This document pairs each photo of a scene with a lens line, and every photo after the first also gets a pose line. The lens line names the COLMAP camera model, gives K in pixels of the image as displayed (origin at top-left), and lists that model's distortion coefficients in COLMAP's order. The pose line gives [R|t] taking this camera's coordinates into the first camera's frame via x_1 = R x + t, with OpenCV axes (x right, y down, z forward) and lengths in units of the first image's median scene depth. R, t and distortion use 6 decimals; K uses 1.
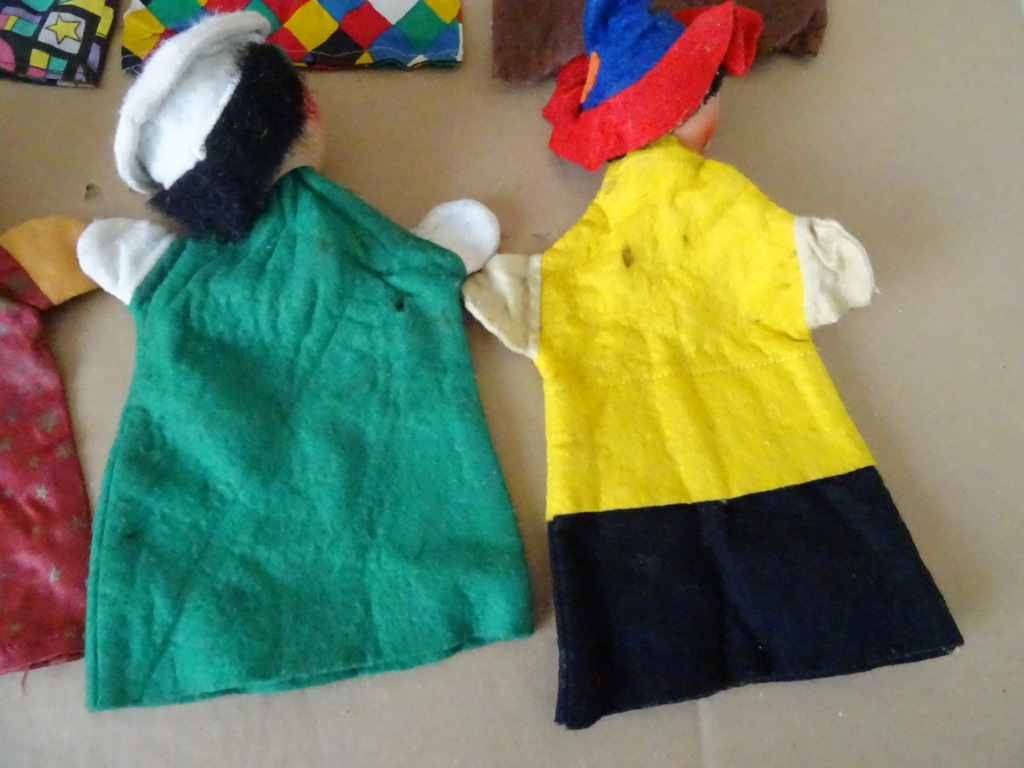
lens RADIAL K [[719.8, 0, 511.7], [0, 719.8, 354.6], [0, 0, 1]] dist [0.003864, 0.000875]
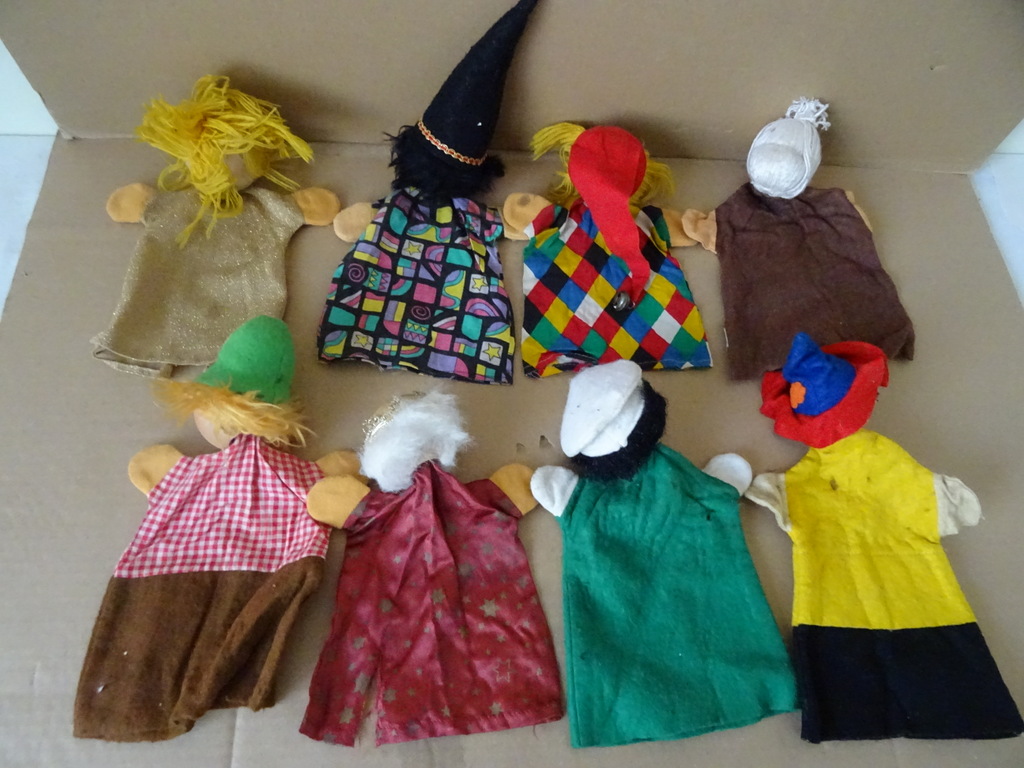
lens RADIAL K [[683.9, 0, 512.3], [0, 683.9, 386.0], [0, 0, 1]] dist [0.033389, -0.051294]
pose [[0.999877, 0.002107, -0.015559, -0.625536], [-0.004204, 0.990699, -0.136006, -0.159246], [0.015128, 0.136055, 0.990586, -0.756640]]
